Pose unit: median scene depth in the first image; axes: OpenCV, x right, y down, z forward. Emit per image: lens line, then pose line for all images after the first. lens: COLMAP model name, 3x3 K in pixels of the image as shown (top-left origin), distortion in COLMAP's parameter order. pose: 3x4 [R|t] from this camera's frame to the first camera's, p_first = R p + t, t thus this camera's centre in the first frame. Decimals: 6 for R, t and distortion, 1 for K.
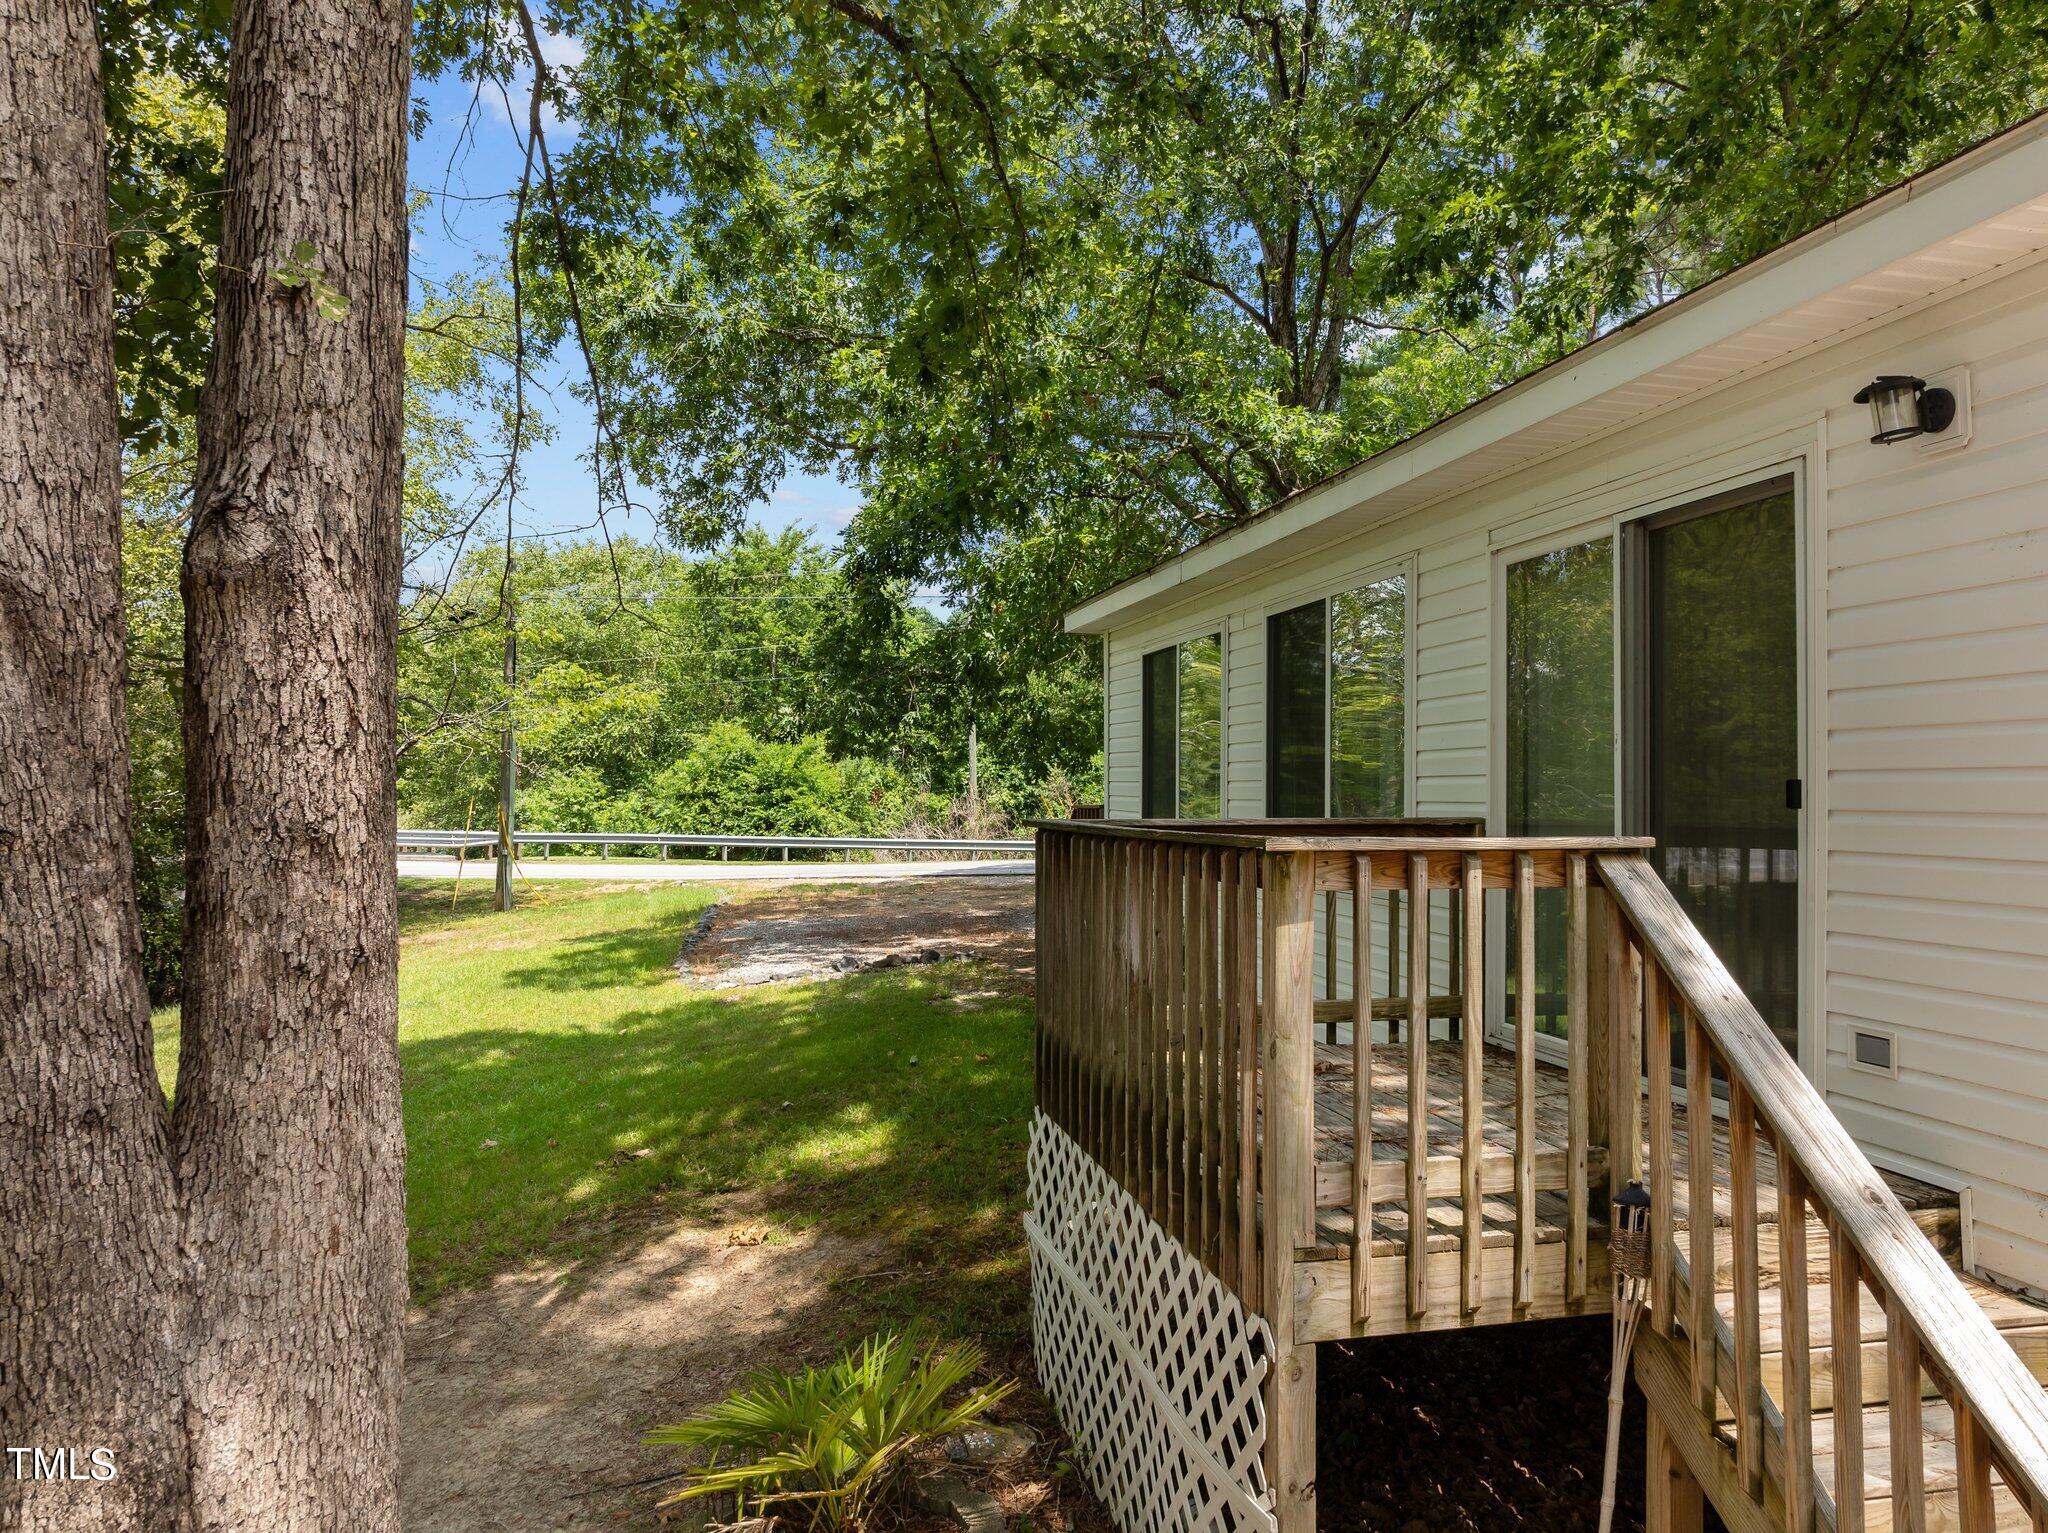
lens RADIAL K [[1440.5, 0, 1024.0], [0, 1440.5, 766.5], [0, 0, 1]] dist [-0.024463, -0.000594]
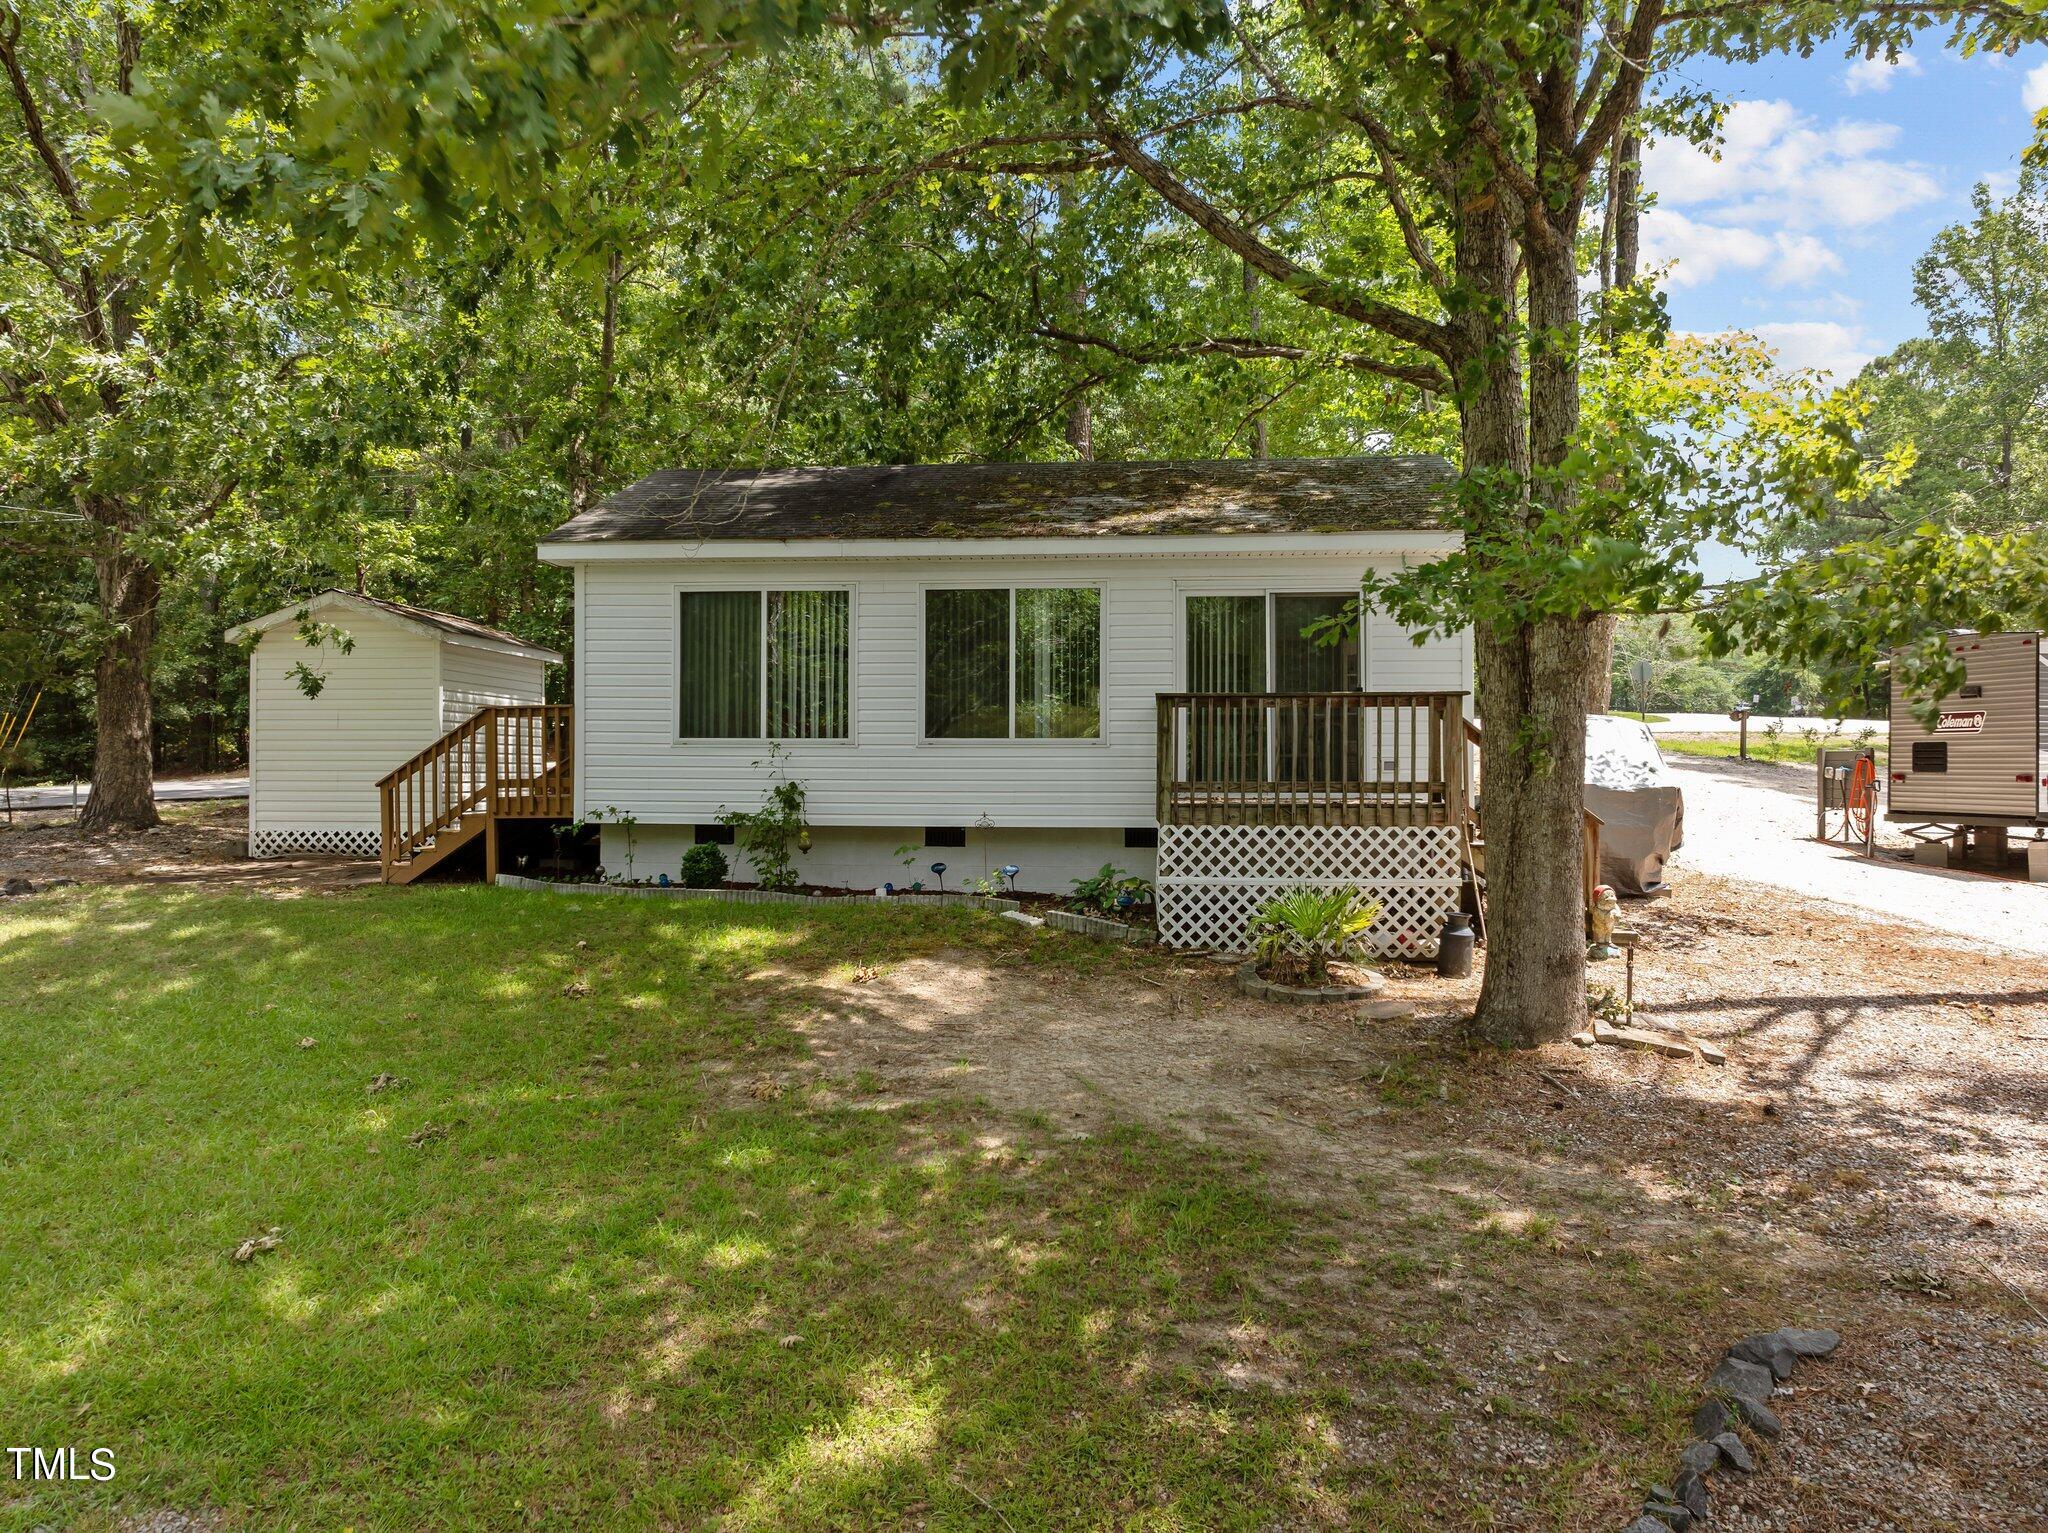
lens RADIAL K [[1440.5, 0, 1024.0], [0, 1440.5, 766.5], [0, 0, 1]] dist [-0.024463, -0.000594]
pose [[0.317210, -0.006512, 0.948333, -3.234046], [-0.020567, 0.999694, 0.013745, 0.179478], [-0.948132, -0.023864, 0.316979, 0.794143]]
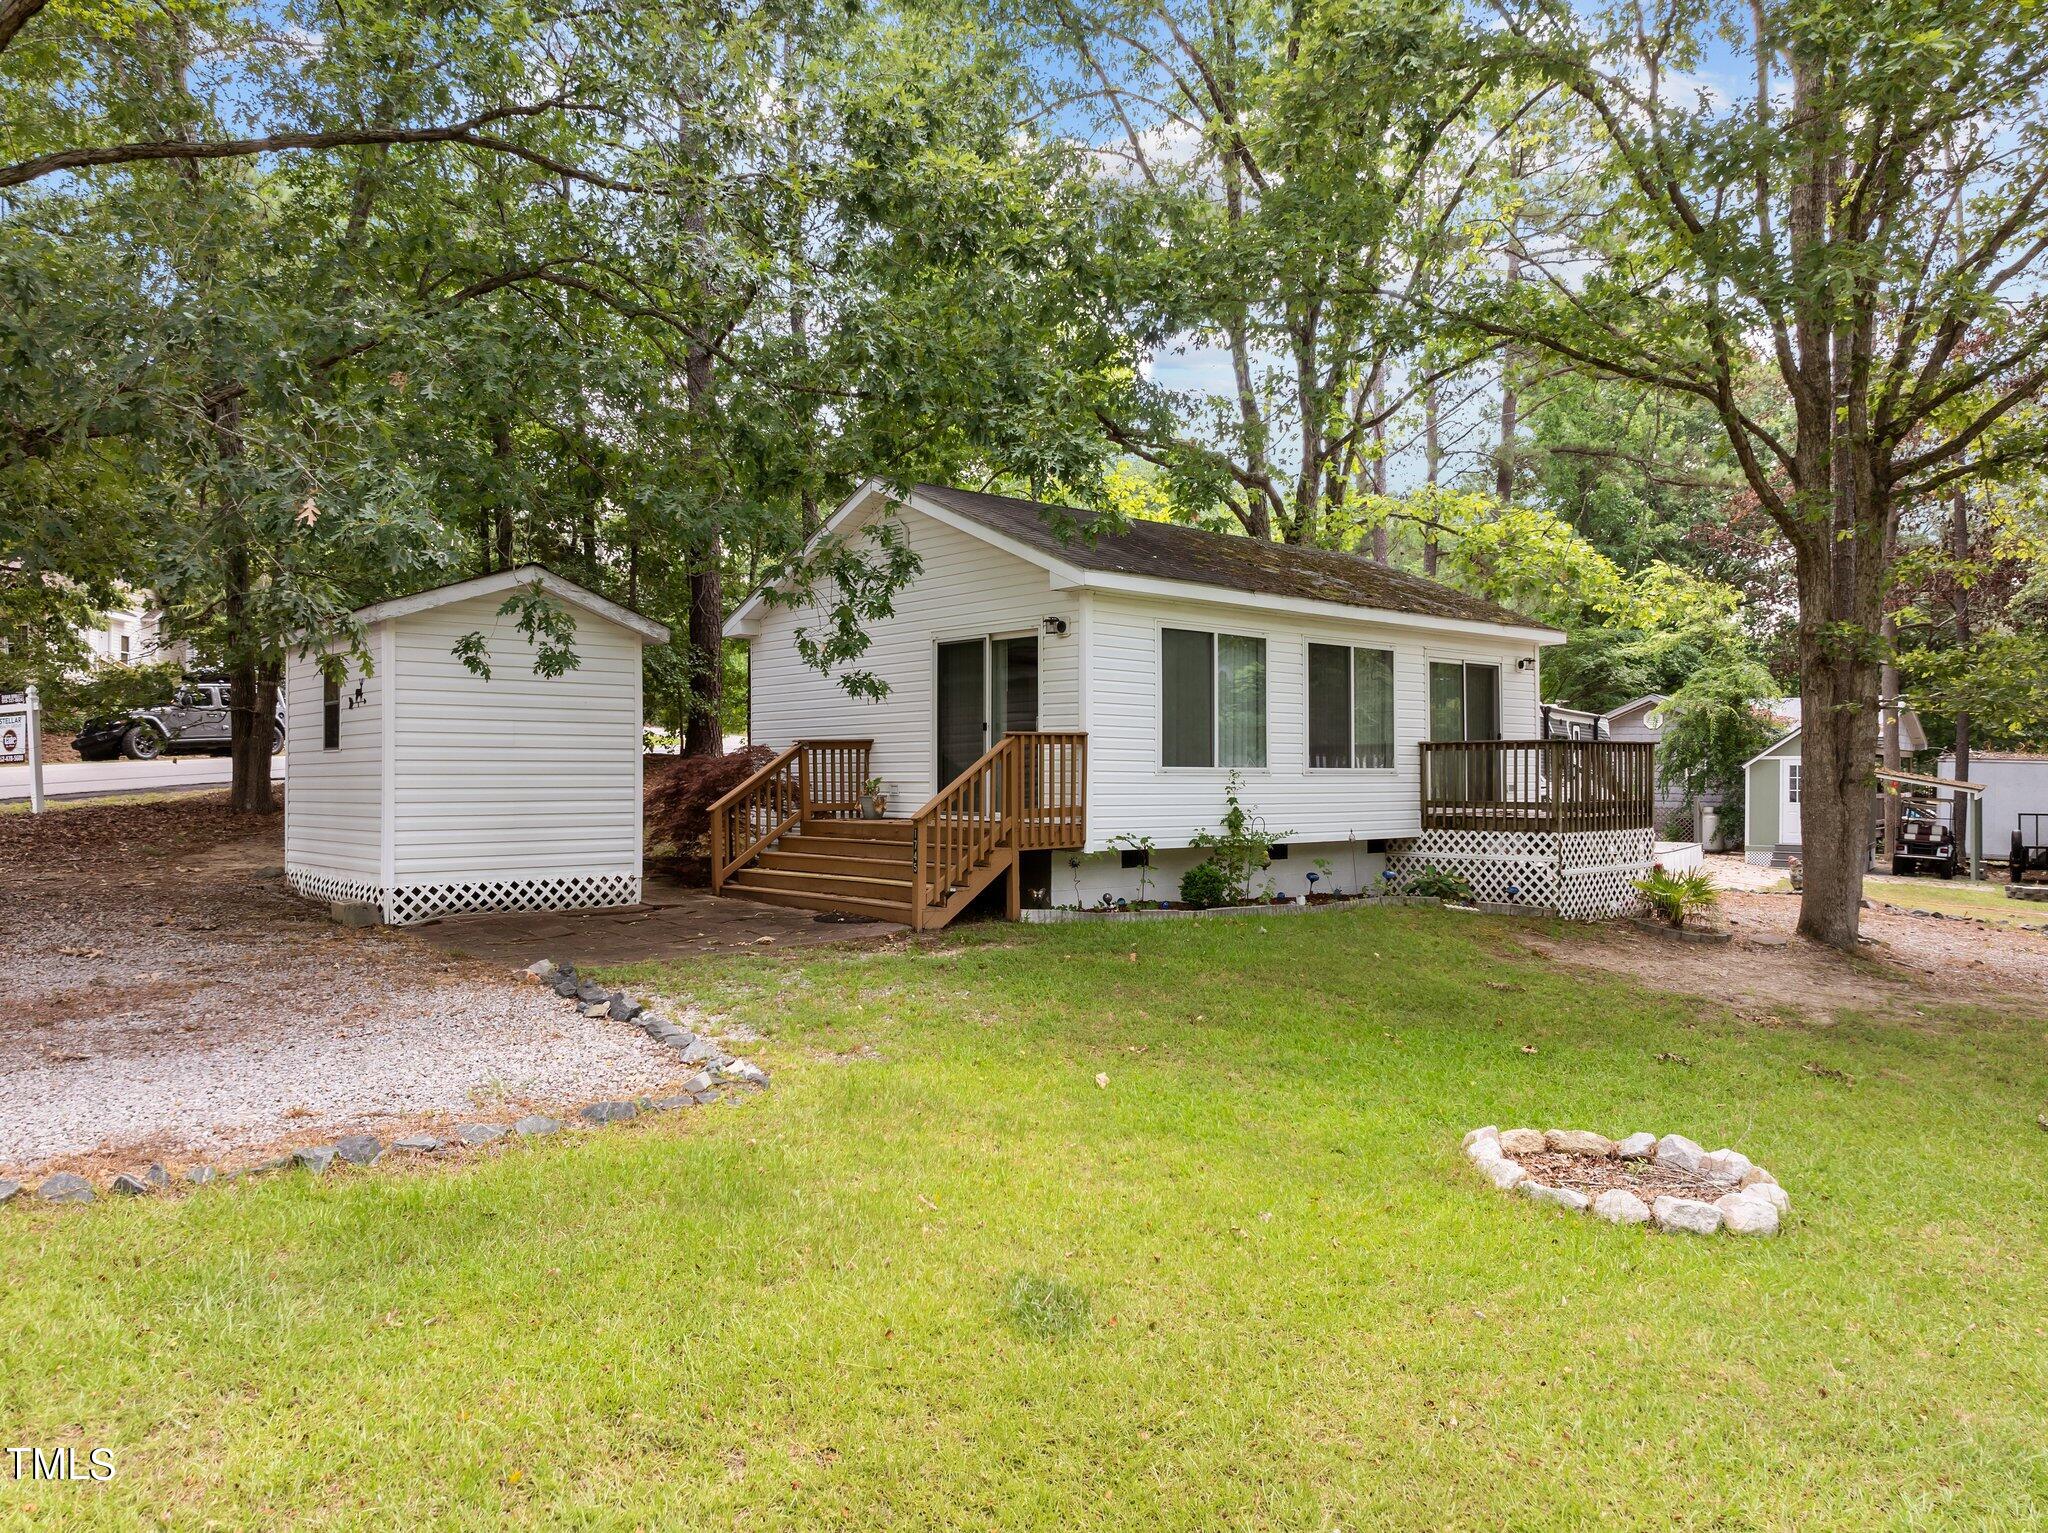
lens RADIAL K [[1440.5, 0, 1024.0], [0, 1440.5, 766.5], [0, 0, 1]] dist [-0.024463, -0.000594]
pose [[-0.456941, 0.010203, 0.889439, -3.298716], [-0.018620, 0.999605, -0.021033, 0.271379], [-0.889302, -0.026172, -0.456571, 5.228154]]
